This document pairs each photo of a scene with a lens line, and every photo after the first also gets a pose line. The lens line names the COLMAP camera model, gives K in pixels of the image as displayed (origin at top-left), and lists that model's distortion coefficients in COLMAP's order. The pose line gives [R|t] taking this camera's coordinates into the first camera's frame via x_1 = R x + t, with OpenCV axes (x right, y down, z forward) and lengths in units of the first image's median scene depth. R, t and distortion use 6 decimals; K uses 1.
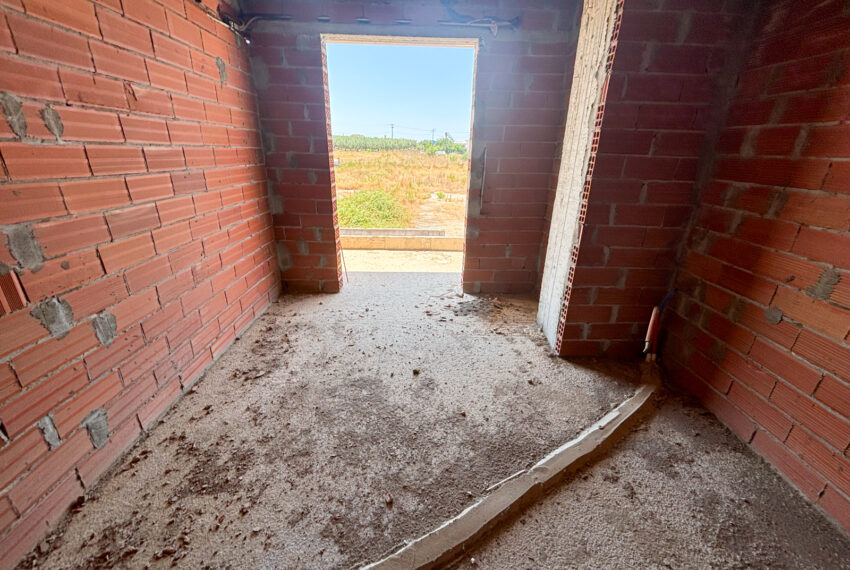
lens RADIAL K [[345.6, 0, 424.5], [0, 345.6, 283.8], [0, 0, 1]] dist [-0.002191, 0.000019]
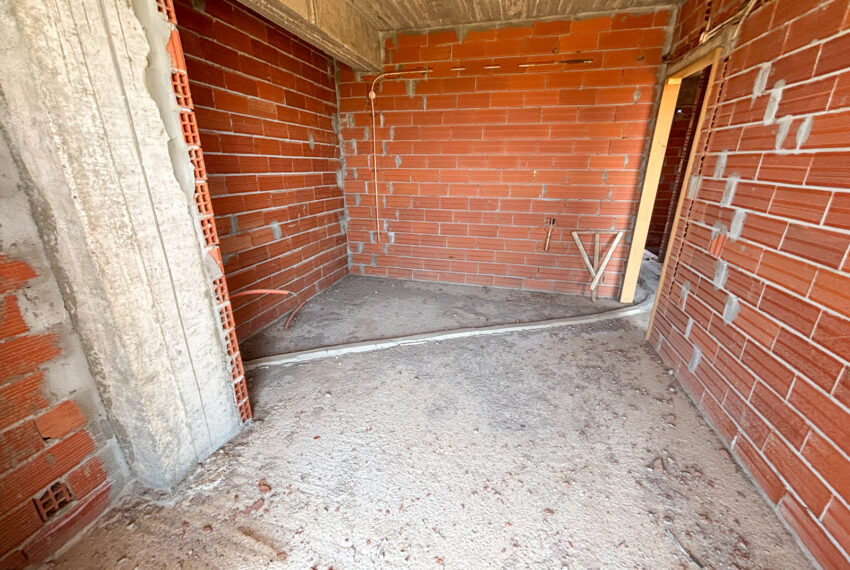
lens RADIAL K [[345.6, 0, 424.5], [0, 345.6, 283.8], [0, 0, 1]] dist [-0.002191, 0.000019]
pose [[-0.964668, -0.106110, 0.241157, -0.171677], [0.074705, 0.767588, 0.636575, -0.646091], [-0.252656, 0.632099, -0.732541, 1.769451]]
